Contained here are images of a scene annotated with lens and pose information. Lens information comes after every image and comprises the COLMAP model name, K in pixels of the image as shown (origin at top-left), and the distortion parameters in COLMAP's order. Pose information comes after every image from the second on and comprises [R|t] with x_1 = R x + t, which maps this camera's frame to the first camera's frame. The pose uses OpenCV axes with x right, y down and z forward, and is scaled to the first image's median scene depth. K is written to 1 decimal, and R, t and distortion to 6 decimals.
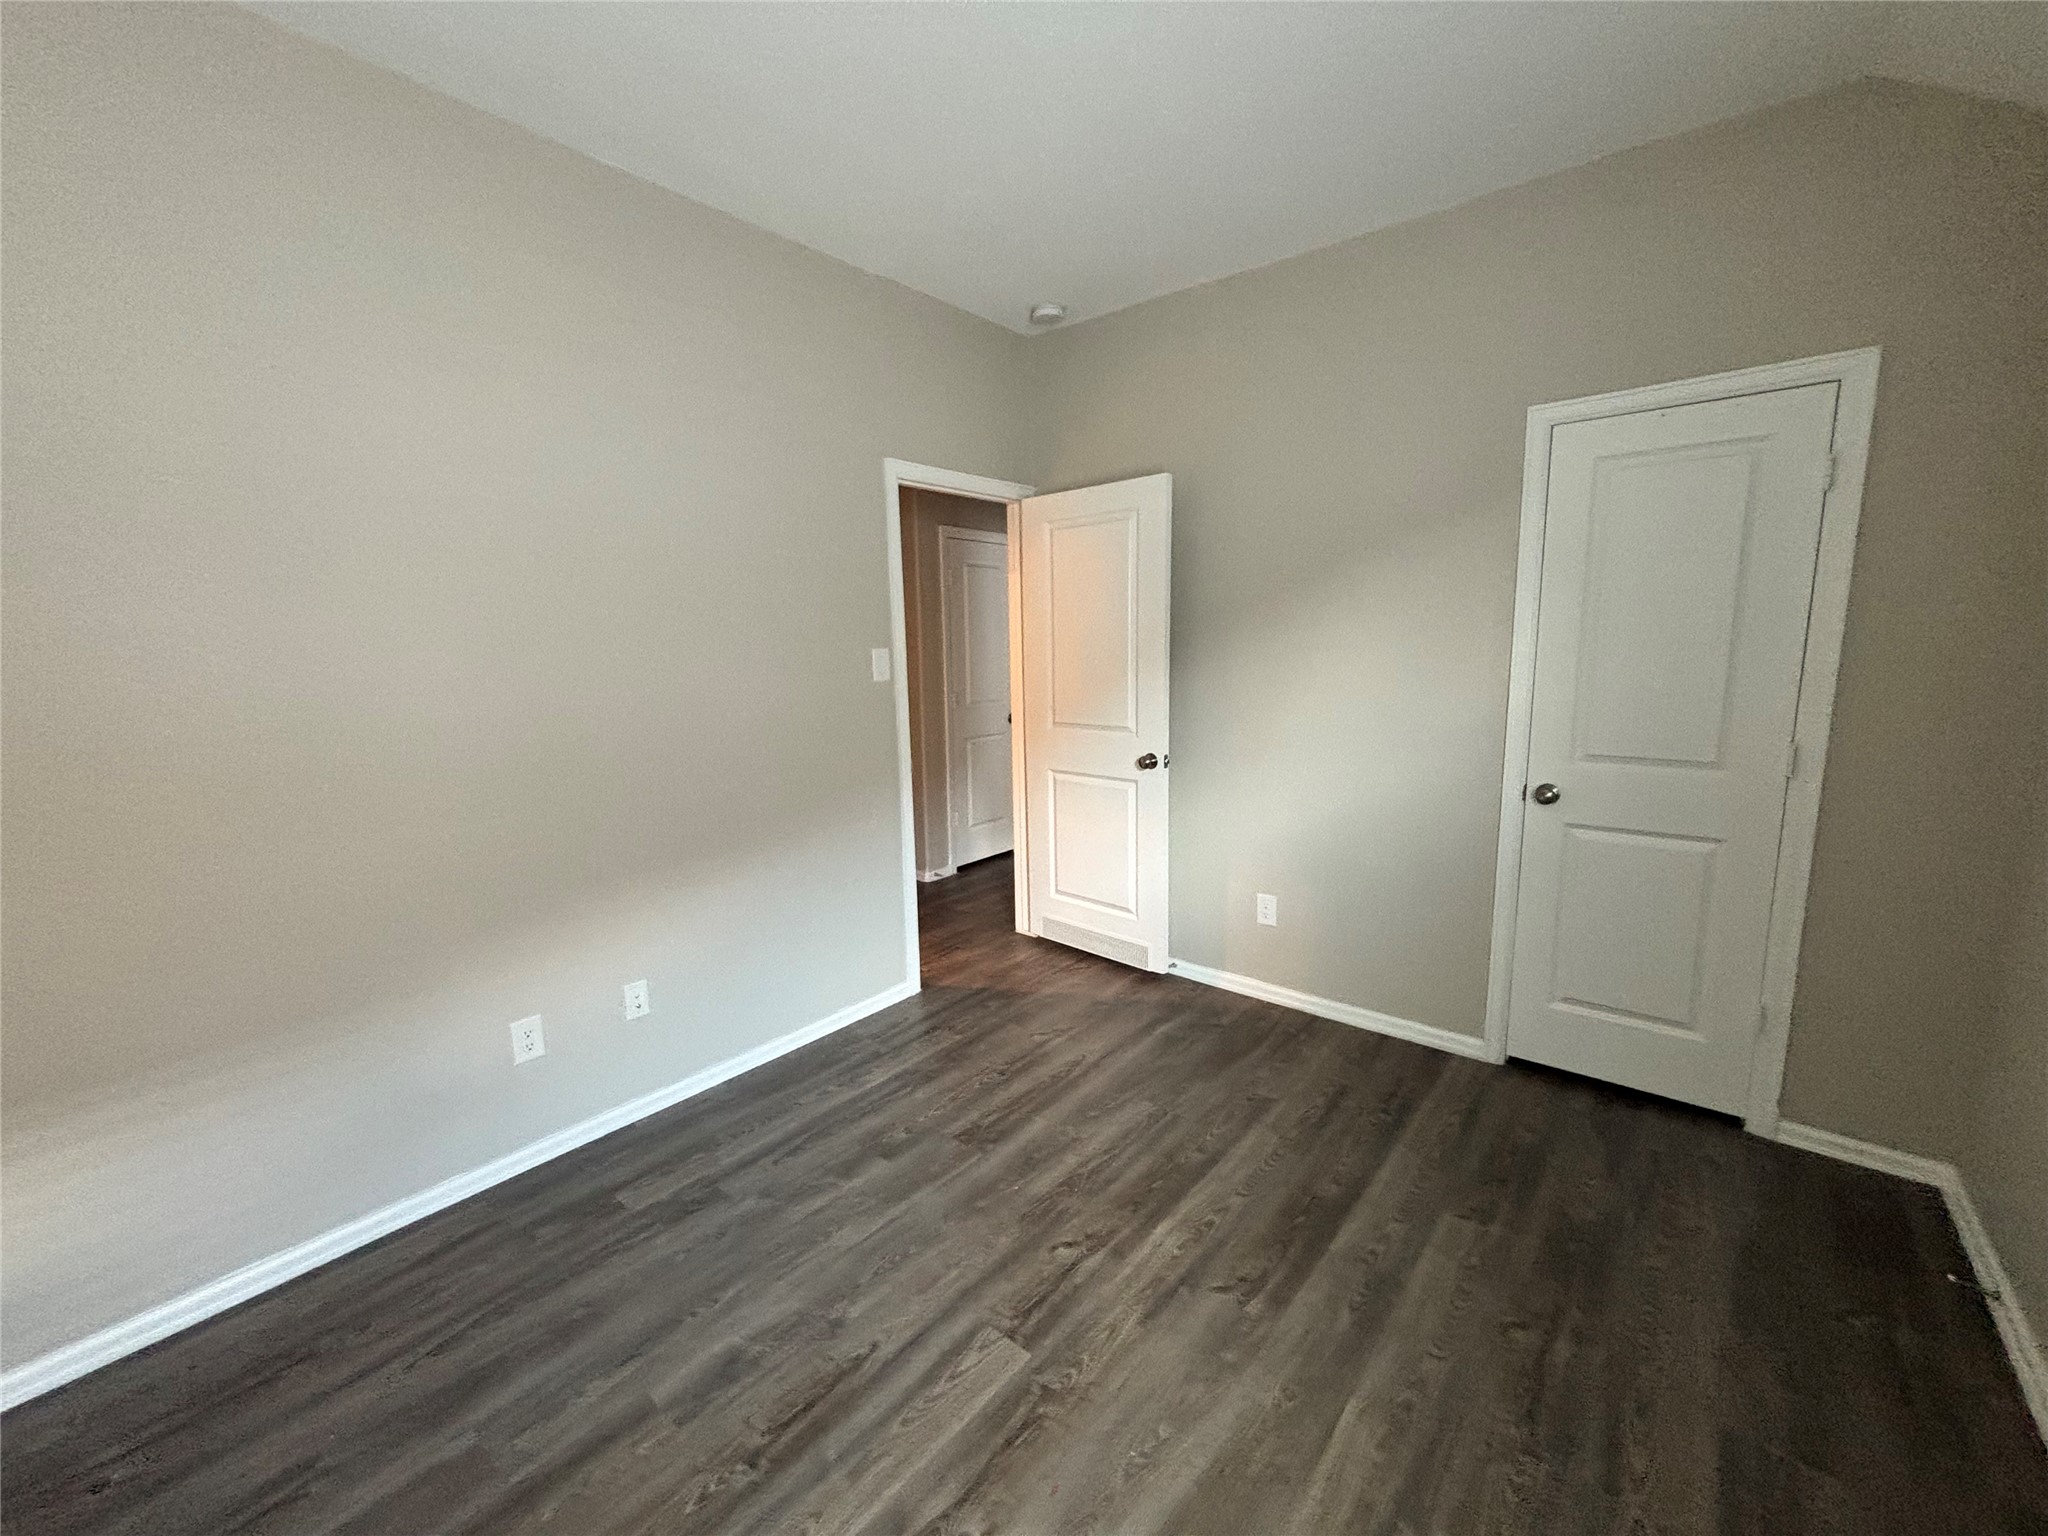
lens RADIAL K [[820.7, 0, 1019.6], [0, 820.7, 768.5], [0, 0, 1]] dist [-0.000143, 0.000004]
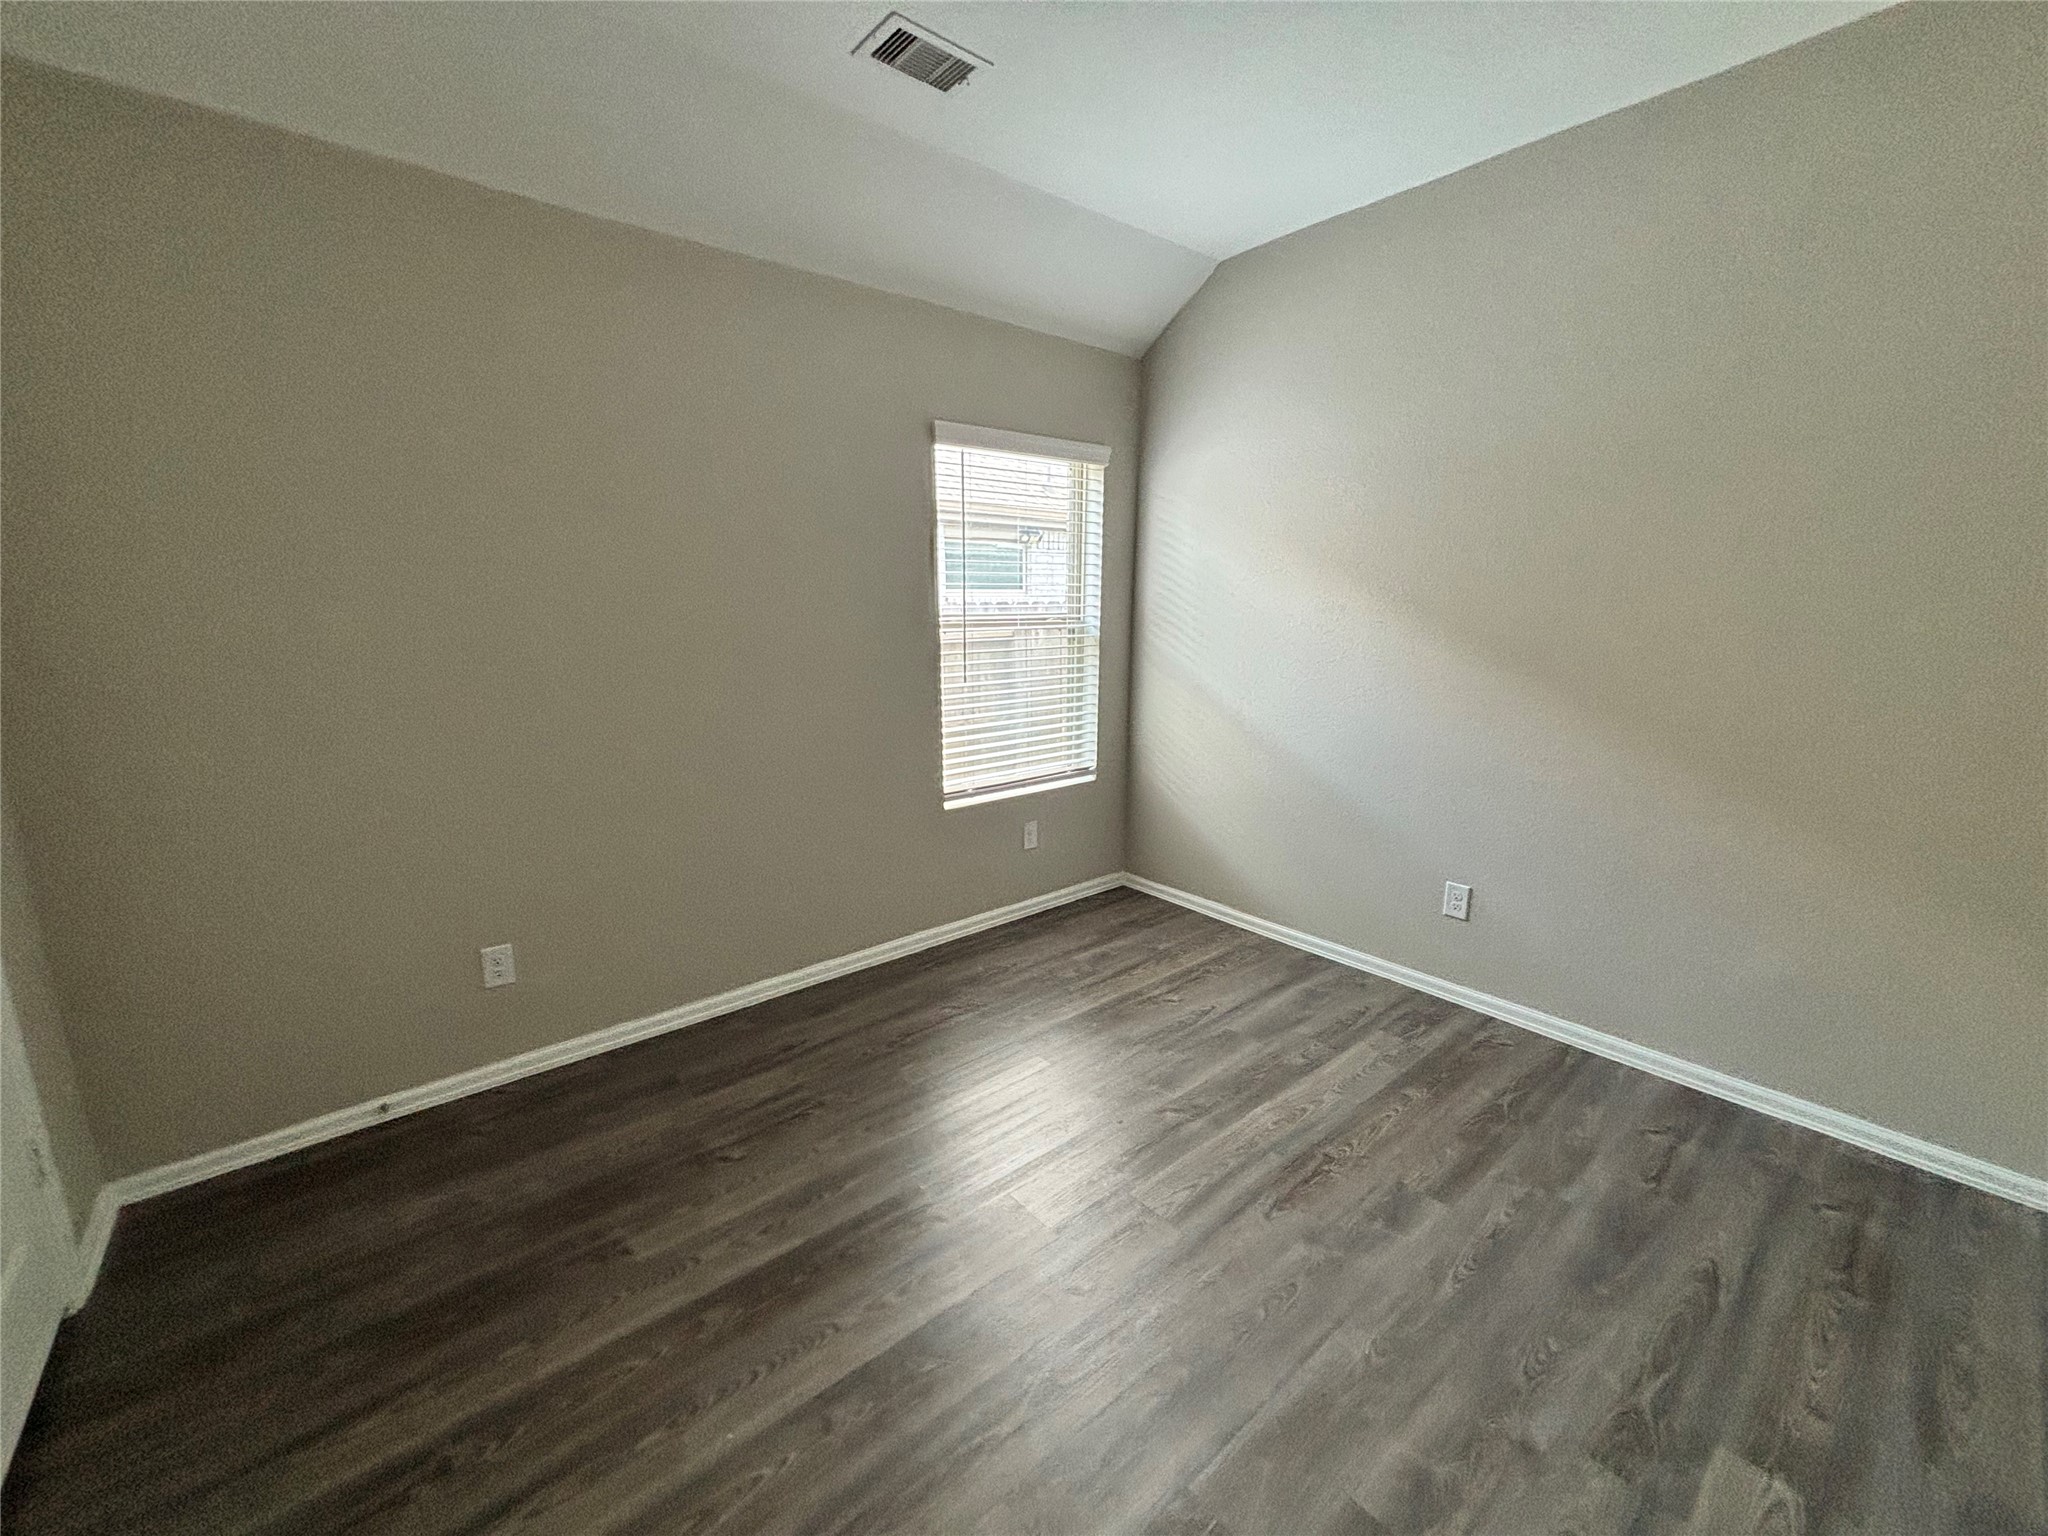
lens RADIAL K [[820.7, 0, 1019.6], [0, 820.7, 768.5], [0, 0, 1]] dist [-0.000143, 0.000004]
pose [[-0.984156, -0.021635, 0.175978, -0.022361], [0.042682, 0.934431, 0.353578, -0.243331], [-0.172089, 0.355487, -0.918702, 1.613285]]
